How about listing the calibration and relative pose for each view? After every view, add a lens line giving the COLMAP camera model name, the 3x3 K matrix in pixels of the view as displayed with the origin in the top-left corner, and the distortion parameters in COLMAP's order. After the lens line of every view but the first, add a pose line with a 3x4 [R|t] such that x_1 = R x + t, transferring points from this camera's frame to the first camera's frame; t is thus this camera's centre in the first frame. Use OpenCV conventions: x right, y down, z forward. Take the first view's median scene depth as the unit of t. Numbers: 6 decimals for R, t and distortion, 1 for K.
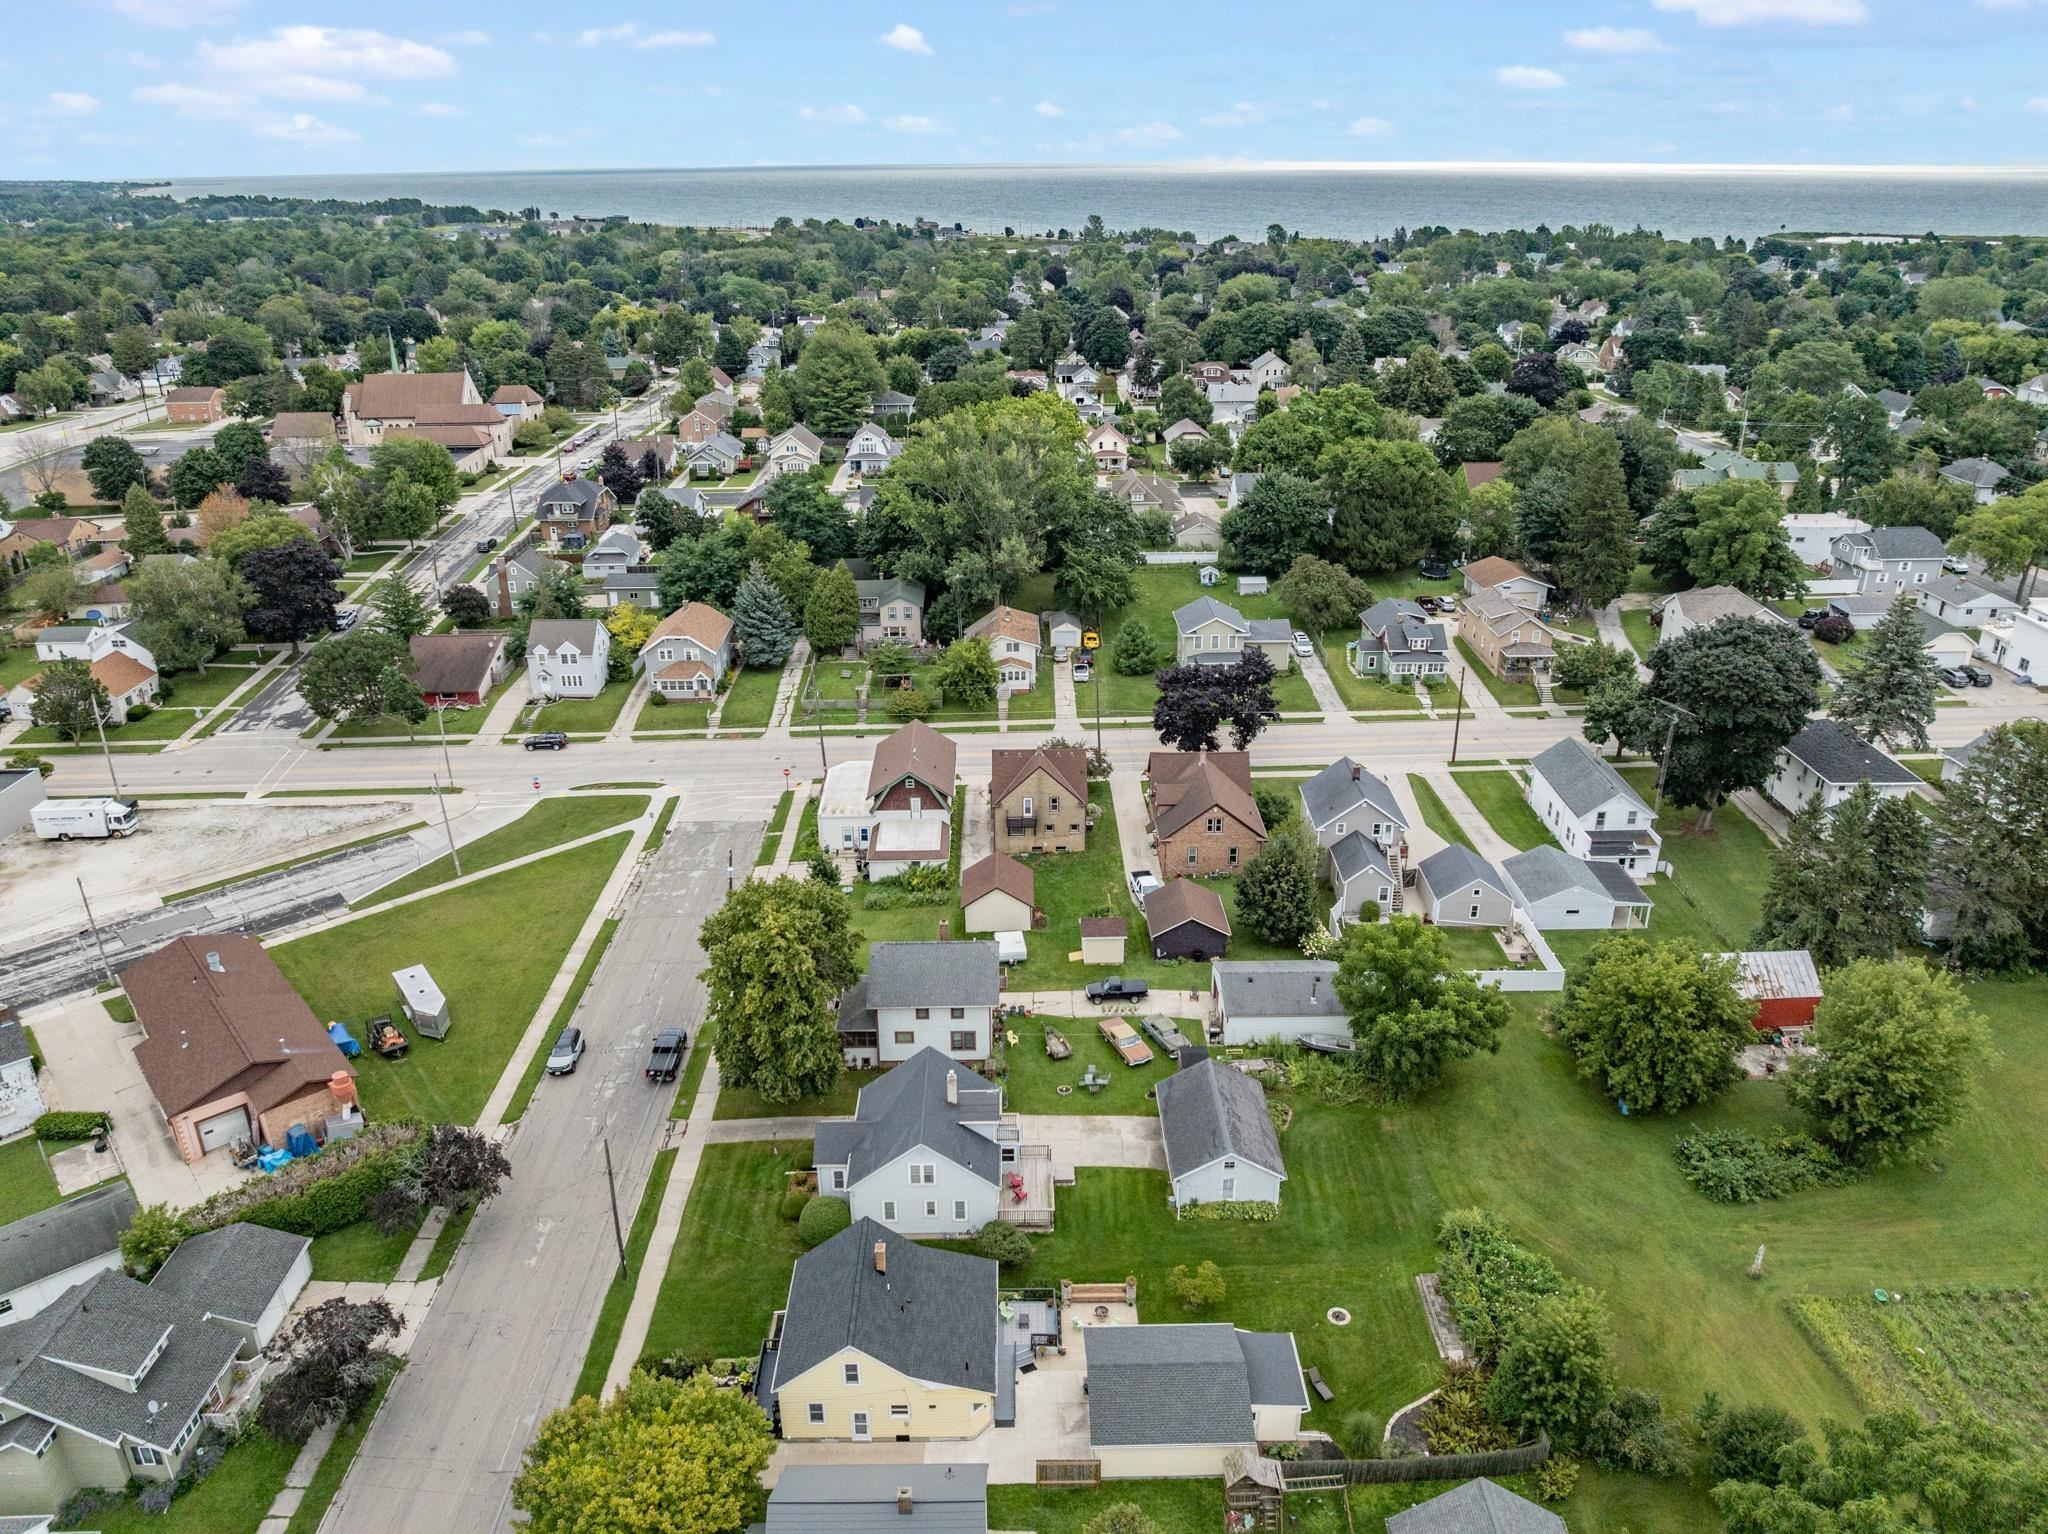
lens RADIAL K [[1442.0, 0, 1024.0], [0, 1442.0, 767.0], [0, 0, 1]] dist [-0.040347, 0.005638]
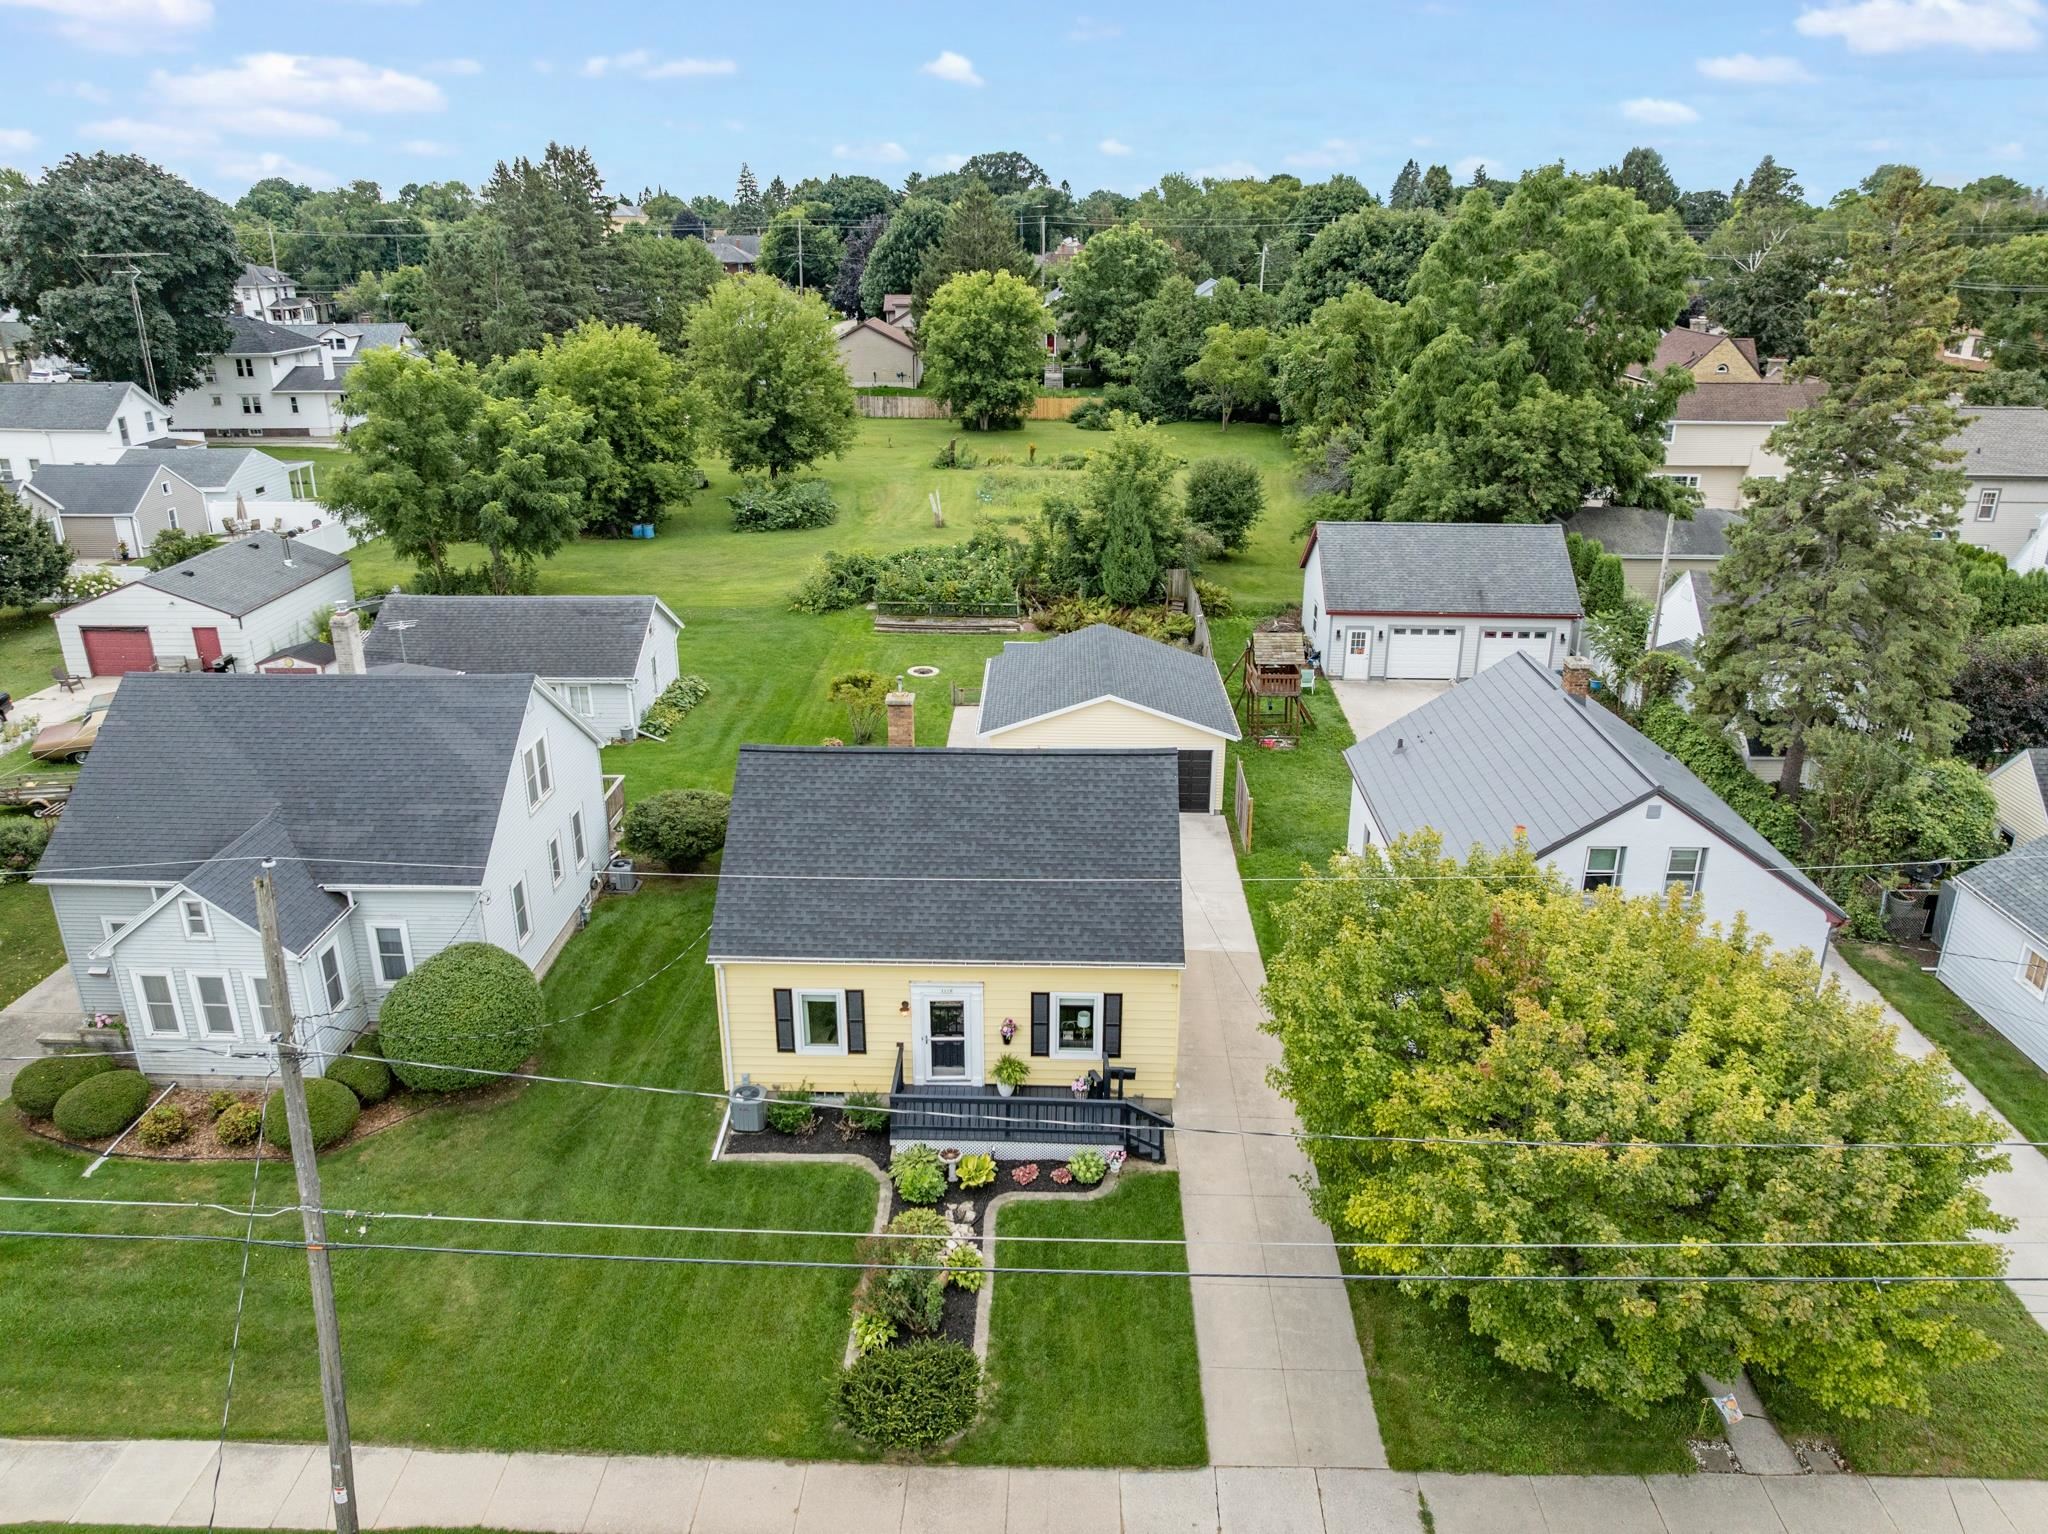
lens RADIAL K [[1443.1, 0, 1024.0], [0, 1443.1, 767.0], [0, 0, 1]] dist [-0.051219, 0.024513]
pose [[0.040352, -0.357311, 0.933113, -0.298078], [0.397819, 0.862410, 0.313033, 0.140147], [-0.916576, 0.358579, 0.176945, 0.532650]]
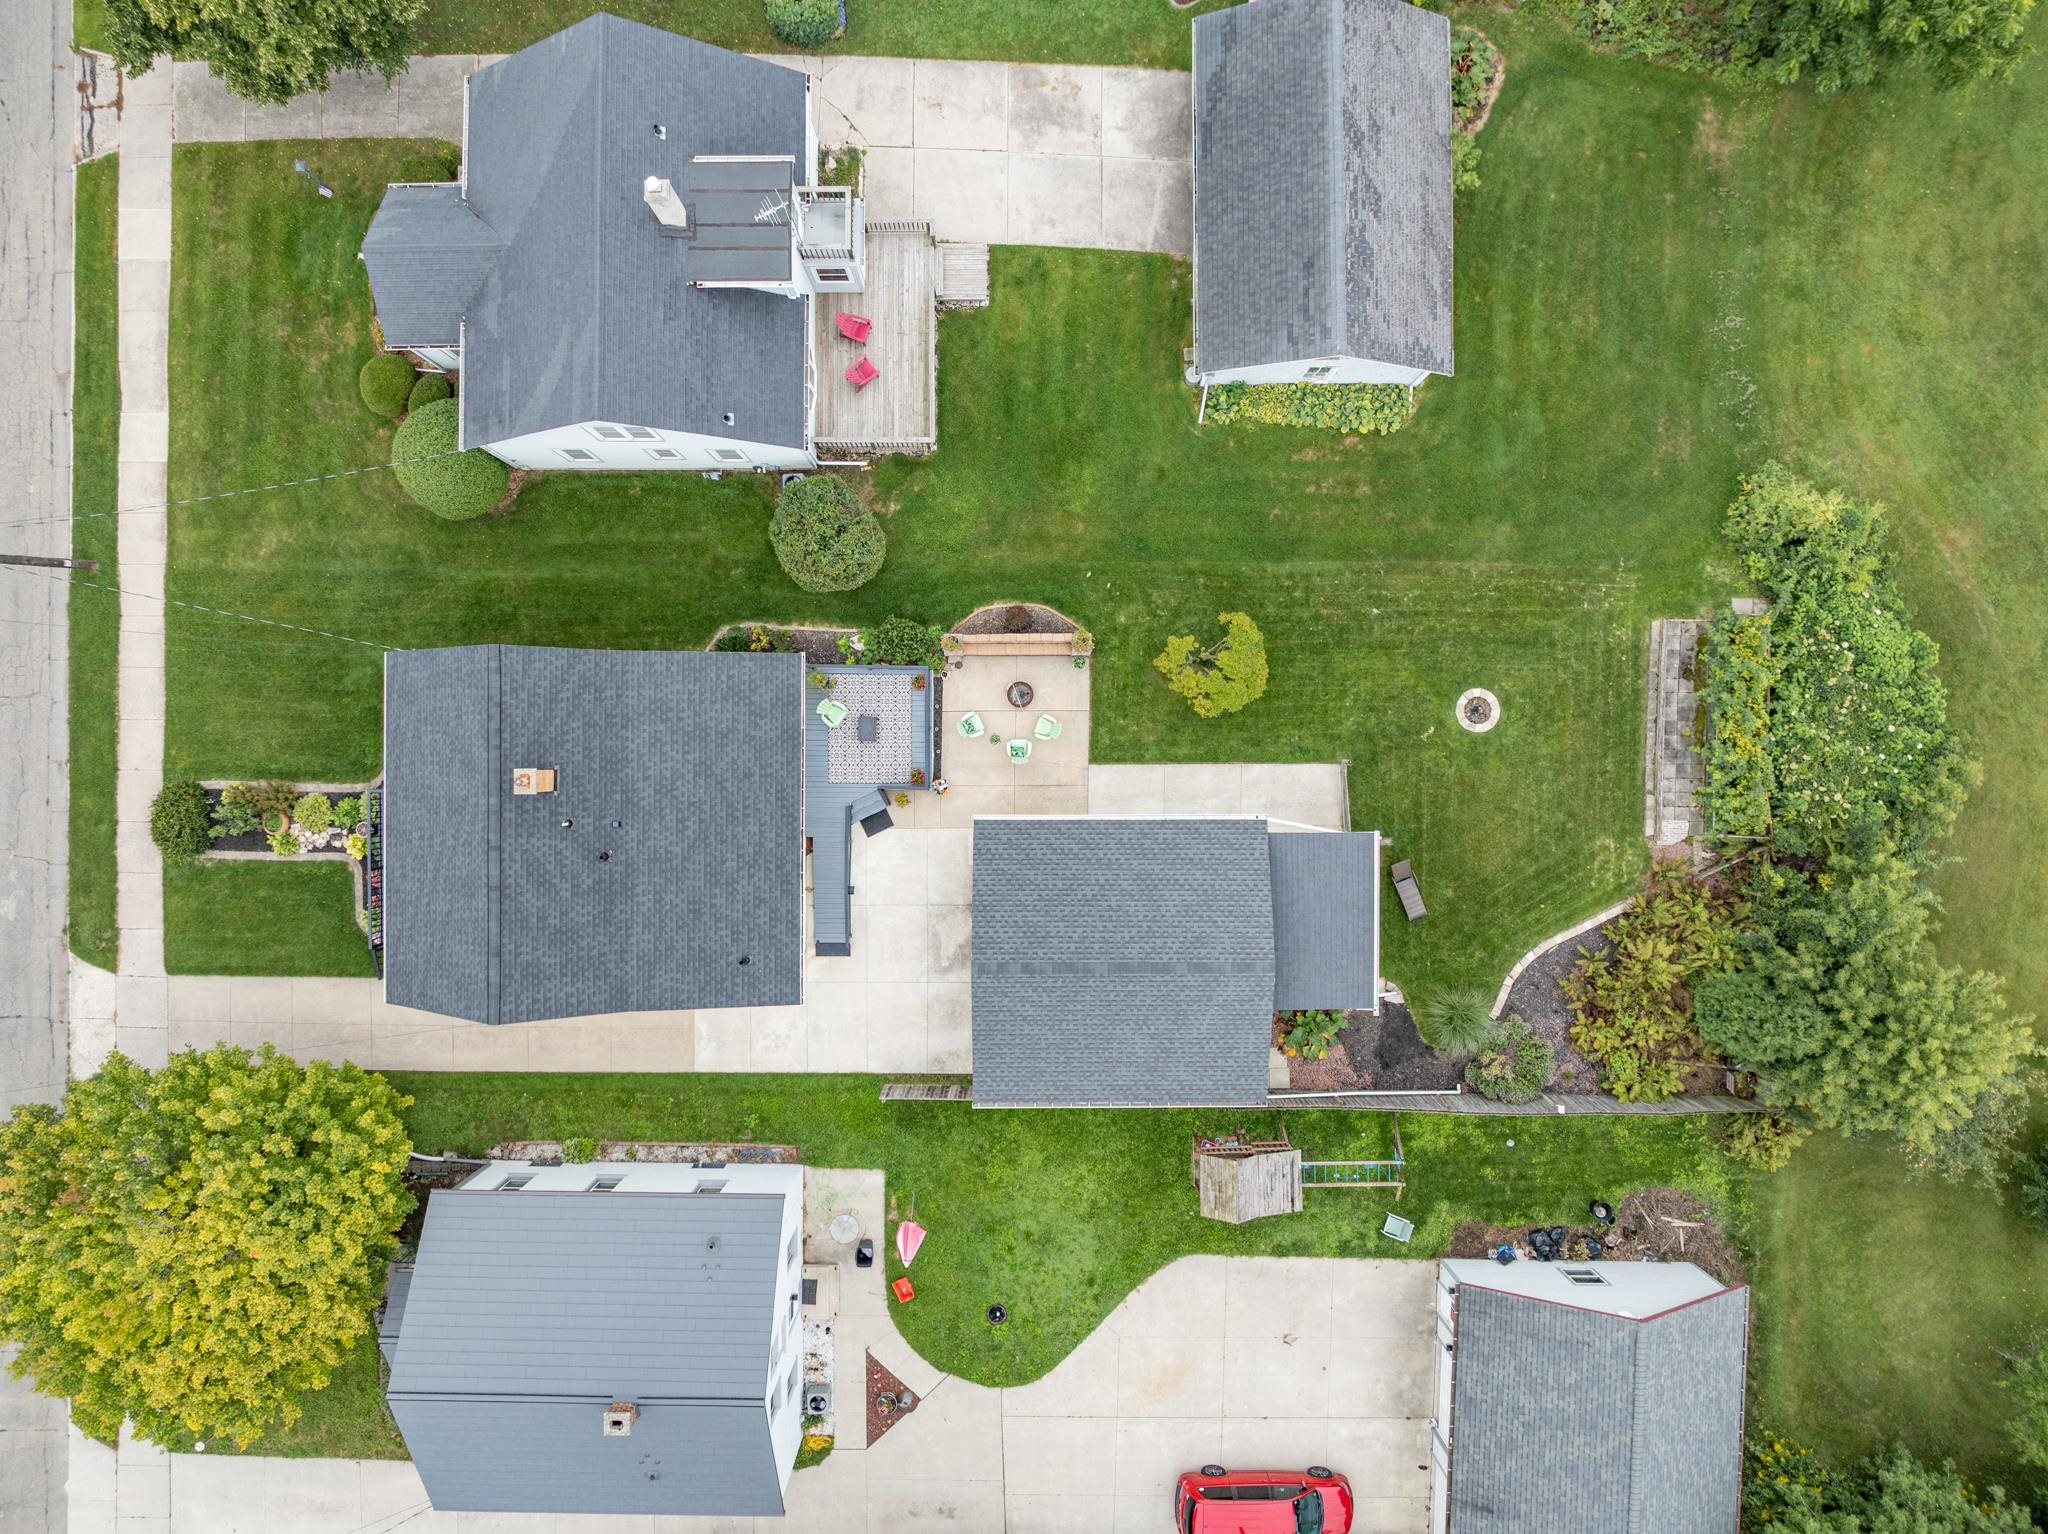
lens RADIAL K [[1442.0, 0, 1024.0], [0, 1442.0, 767.0], [0, 0, 1]] dist [-0.040347, 0.005638]
pose [[0.999861, 0.015143, 0.006924, 0.032445], [-0.012252, 0.387509, 0.921785, -0.053108], [0.011276, -0.921742, 0.387641, 0.481671]]
